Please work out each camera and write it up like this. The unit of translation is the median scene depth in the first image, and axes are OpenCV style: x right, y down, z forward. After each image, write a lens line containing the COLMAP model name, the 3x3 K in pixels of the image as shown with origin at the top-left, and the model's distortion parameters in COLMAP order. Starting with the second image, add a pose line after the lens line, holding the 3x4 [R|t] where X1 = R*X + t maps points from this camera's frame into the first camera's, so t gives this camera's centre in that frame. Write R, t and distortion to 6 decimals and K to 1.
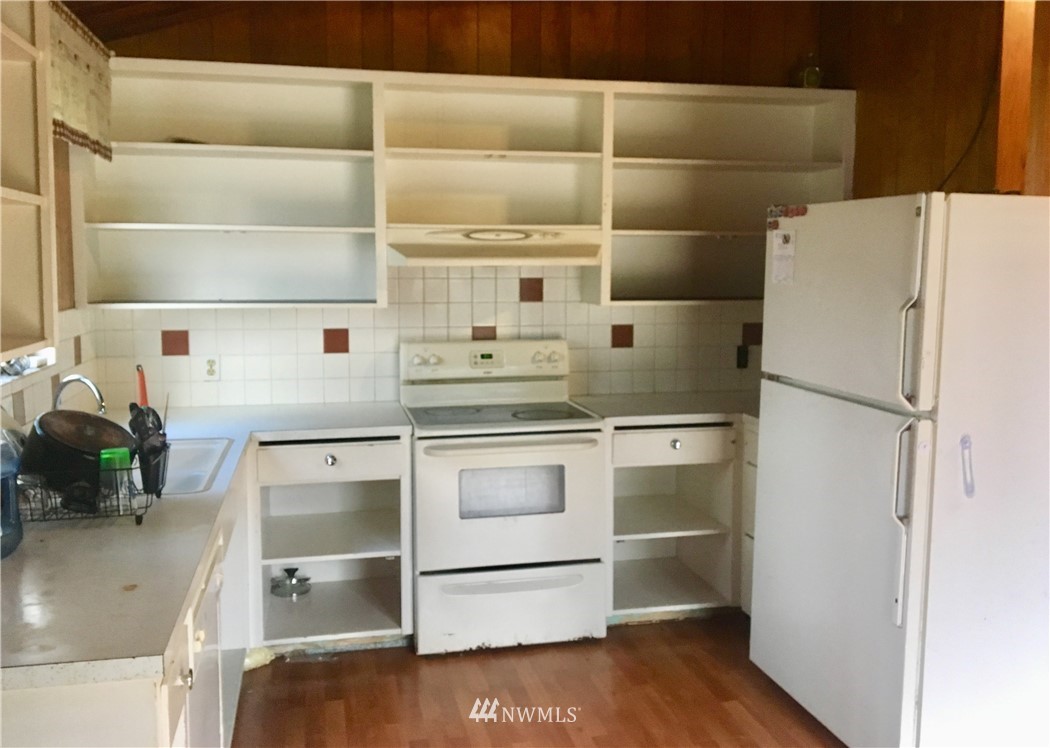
lens RADIAL K [[925.2, 0, 538.2], [0, 925.2, 350.3], [0, 0, 1]] dist [0.033437, -0.006908]
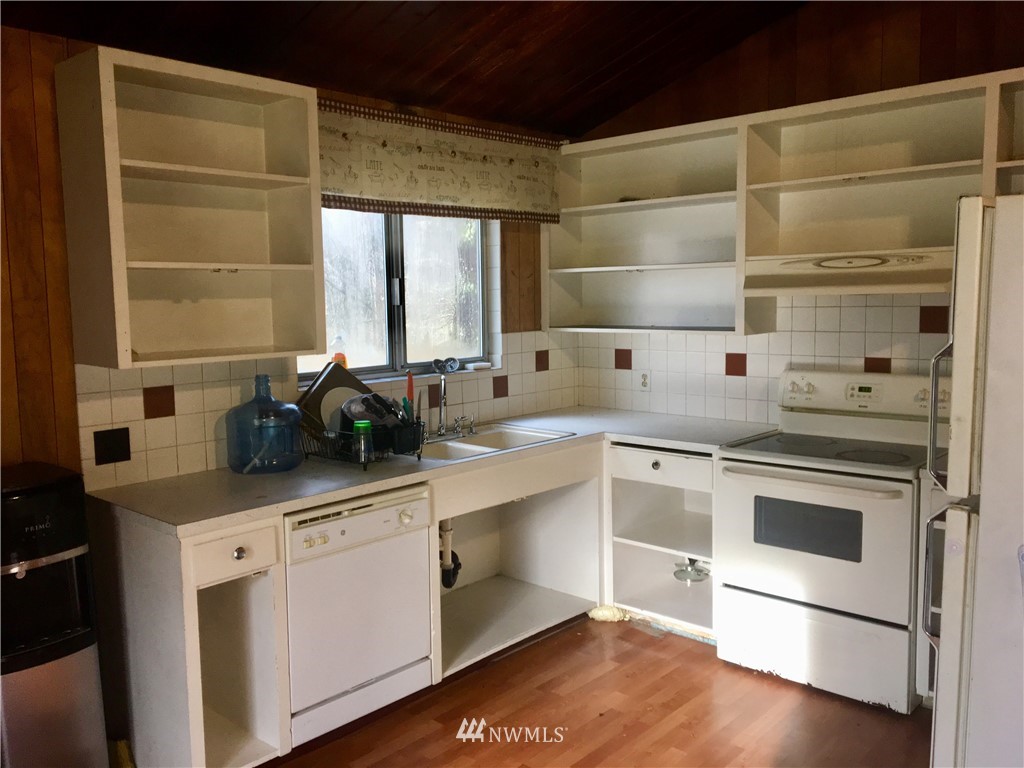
lens RADIAL K [[857.1, 0, 512.1], [0, 857.1, 387.7], [0, 0, 1]] dist [0.005781, -0.017842]
pose [[0.561564, 0.076275, -0.823910, 0.492374], [-0.055148, 0.996978, 0.054709, -0.024692], [0.825594, 0.014714, 0.564073, 0.215655]]
